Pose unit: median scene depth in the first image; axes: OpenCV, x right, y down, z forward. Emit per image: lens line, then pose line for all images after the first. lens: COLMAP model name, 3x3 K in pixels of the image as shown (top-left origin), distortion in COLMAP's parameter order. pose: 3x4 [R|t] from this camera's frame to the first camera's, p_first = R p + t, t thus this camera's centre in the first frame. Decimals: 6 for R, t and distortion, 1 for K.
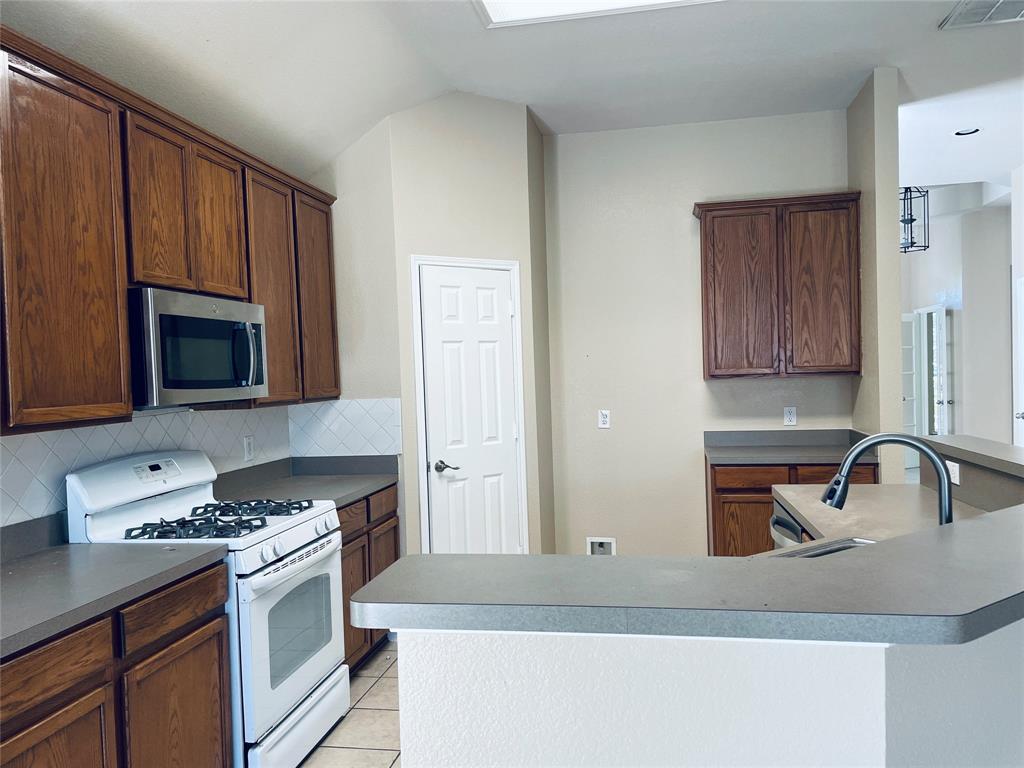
lens RADIAL K [[775.8, 0, 520.7], [0, 775.8, 390.7], [0, 0, 1]] dist [0.074366, -0.096549]
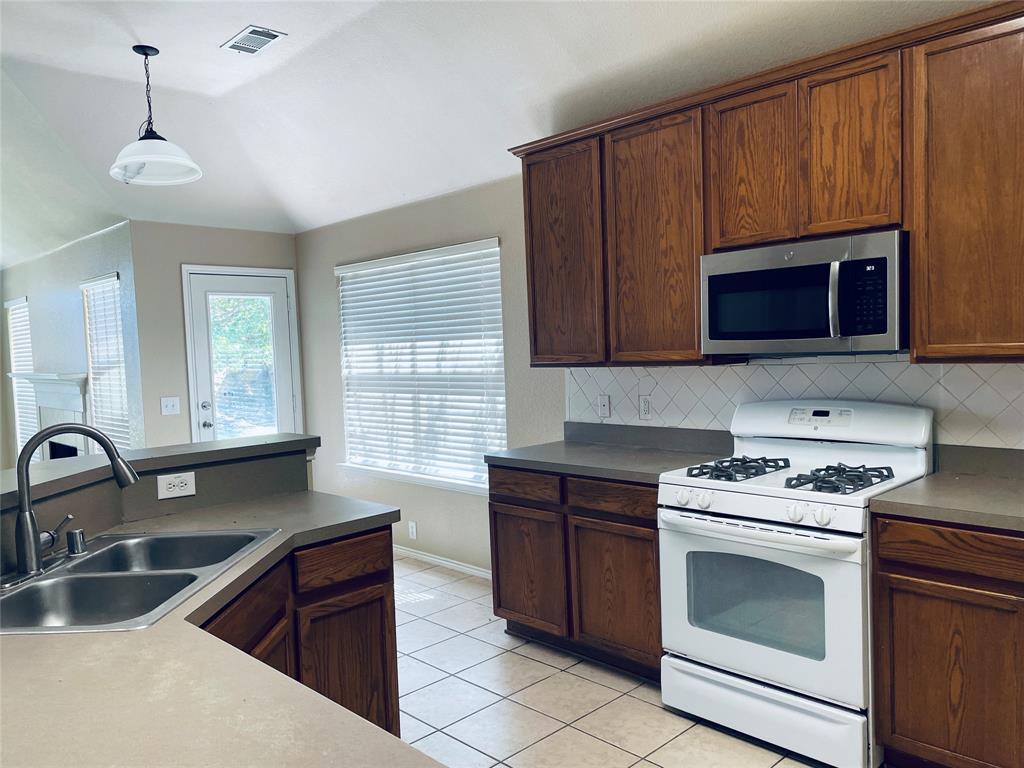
lens RADIAL K [[775.8, 0, 513.4], [0, 775.8, 391.8], [0, 0, 1]] dist [0.074366, -0.096549]
pose [[-0.592056, 0.102658, -0.799332, 0.585974], [0.035445, 0.994211, 0.101432, -0.048037], [0.805117, 0.031721, -0.592267, 1.289062]]
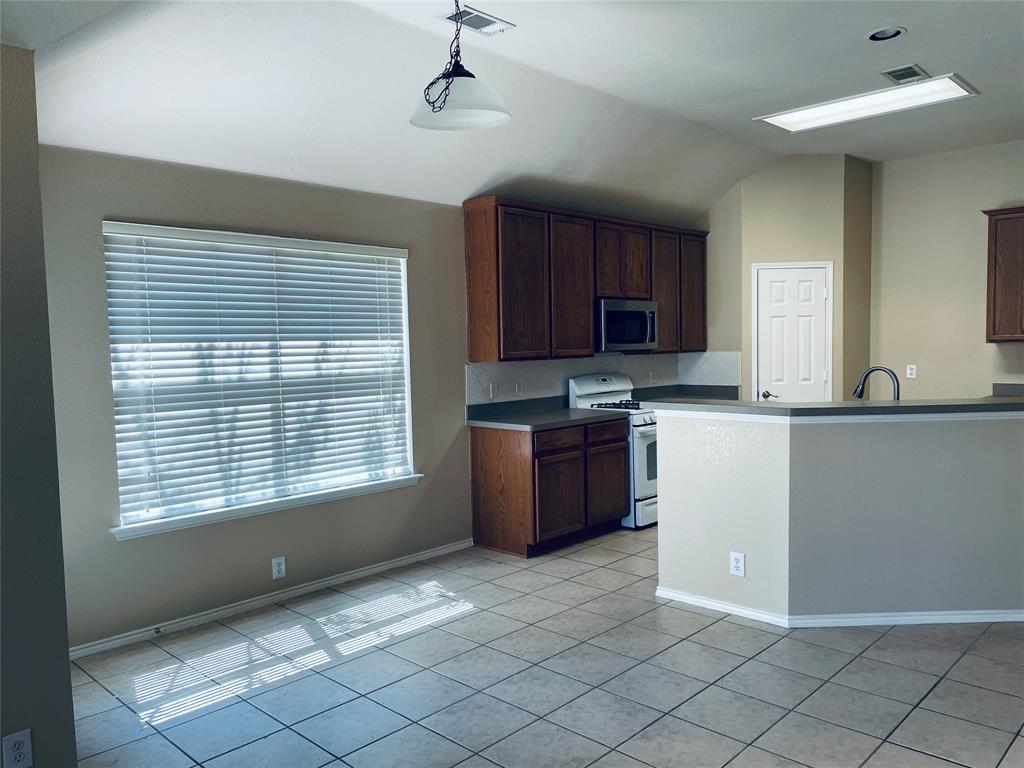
lens RADIAL K [[775.8, 0, 514.0], [0, 775.8, 393.3], [0, 0, 1]] dist [0.074366, -0.096549]
pose [[0.833006, 0.051028, -0.550906, 0.507904], [-0.020588, 0.997907, 0.061301, 0.008650], [0.552881, -0.039722, 0.832313, -0.919933]]
